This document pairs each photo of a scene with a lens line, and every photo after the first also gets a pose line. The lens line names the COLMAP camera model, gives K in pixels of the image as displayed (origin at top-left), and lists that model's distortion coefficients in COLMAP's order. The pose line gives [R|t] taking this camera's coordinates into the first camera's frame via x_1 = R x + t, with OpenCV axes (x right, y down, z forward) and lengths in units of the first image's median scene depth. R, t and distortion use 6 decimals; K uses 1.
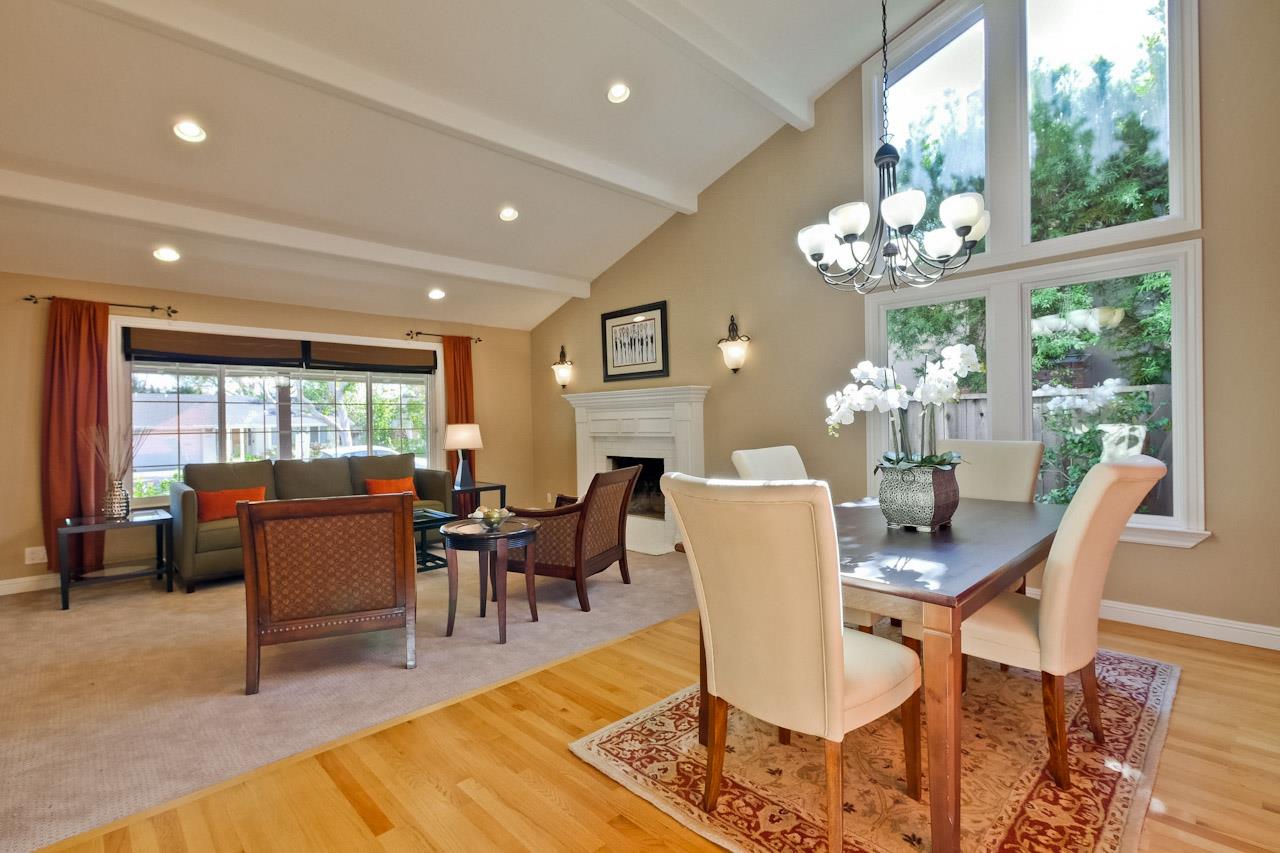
lens RADIAL K [[582.5, 0, 641.5], [0, 582.5, 422.7], [0, 0, 1]] dist [-0.000360, -0.000189]
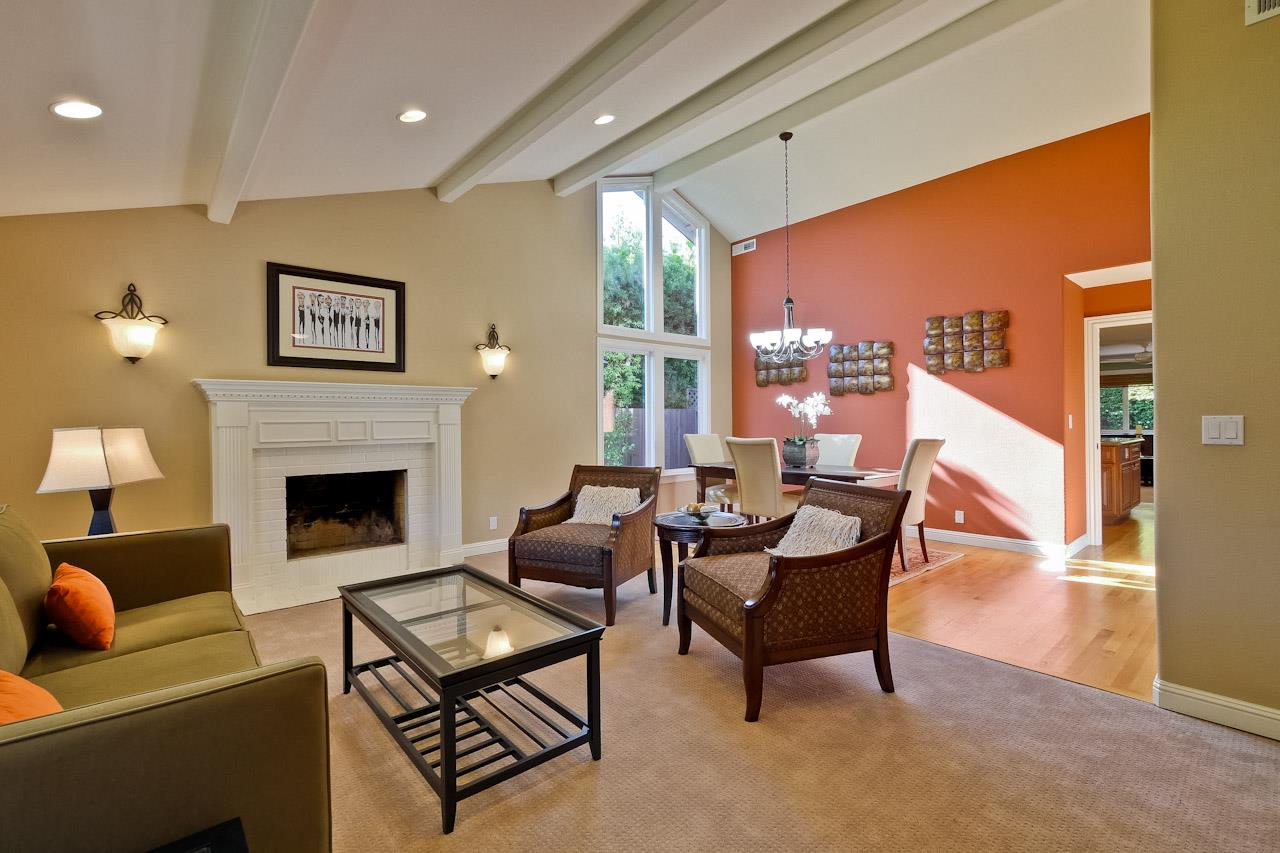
lens RADIAL K [[563.6, 0, 639.1], [0, 563.6, 421.4], [0, 0, 1]] dist [-0.003722, -0.000650]
pose [[0.067110, 0.021596, 0.997512, -0.827366], [0.014052, 0.999646, -0.022588, 0.016565], [-0.997647, 0.015533, 0.066782, 0.673169]]
